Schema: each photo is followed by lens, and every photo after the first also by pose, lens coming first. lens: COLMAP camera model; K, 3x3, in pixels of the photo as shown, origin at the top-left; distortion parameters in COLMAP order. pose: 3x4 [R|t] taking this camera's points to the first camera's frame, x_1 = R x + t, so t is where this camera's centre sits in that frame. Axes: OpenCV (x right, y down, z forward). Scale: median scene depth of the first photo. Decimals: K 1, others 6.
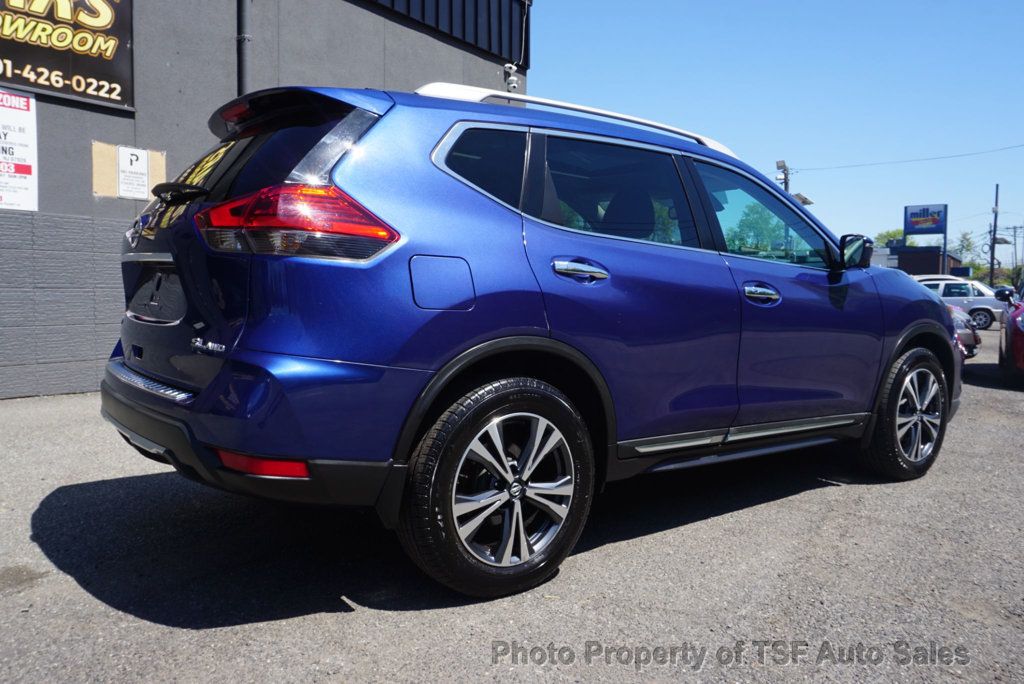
lens RADIAL K [[801.8, 0, 508.5], [0, 801.8, 323.0], [0, 0, 1]] dist [-0.001715, 0.002681]
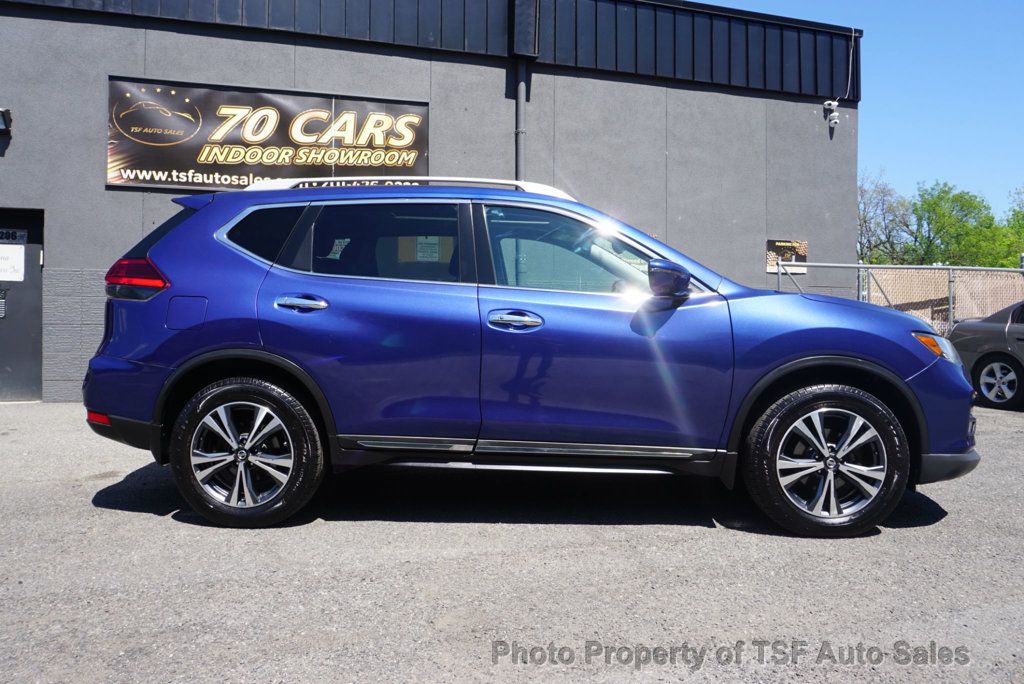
lens RADIAL K [[743.9, 0, 512.0], [0, 743.9, 342.0], [0, 0, 1]] dist [-0.031976, 0.003060]
pose [[0.774469, 0.008885, -0.632550, 0.509587], [-0.026815, 0.999464, -0.018793, 0.004846], [0.632044, 0.031516, 0.774292, 0.102577]]
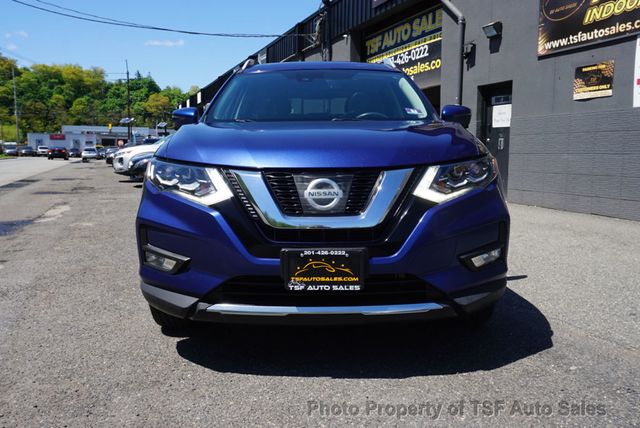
lens RADIAL K [[588.0, 0, 320.0], [0, 588.0, 214.0], [0, 0, 1]] dist [-0.002858, 0.008985]
pose [[-0.617600, 0.072129, -0.783178, 0.676089], [-0.046175, 0.990743, 0.127658, -0.041260], [0.785136, 0.115005, -0.608552, 1.113067]]
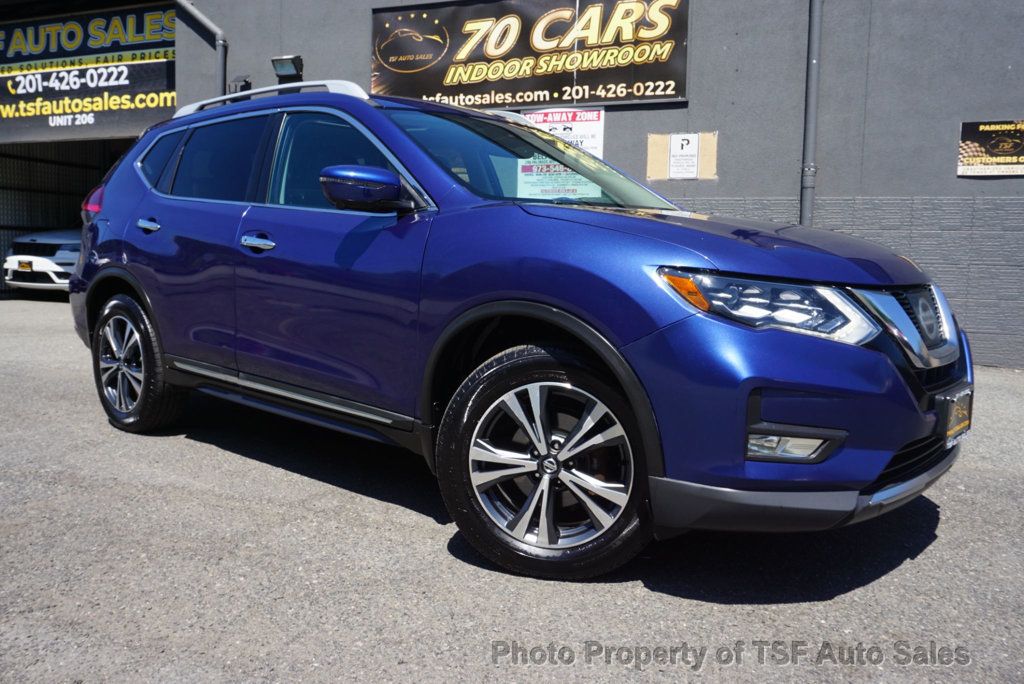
lens RADIAL K [[843.4, 0, 512.0], [0, 843.4, 342.0], [0, 0, 1]] dist [-0.008402, -0.003390]
pose [[0.189545, 0.100613, -0.976703, 0.741121], [-0.067436, 0.993721, 0.089279, -0.016758], [0.979554, 0.048942, 0.195140, 0.591105]]
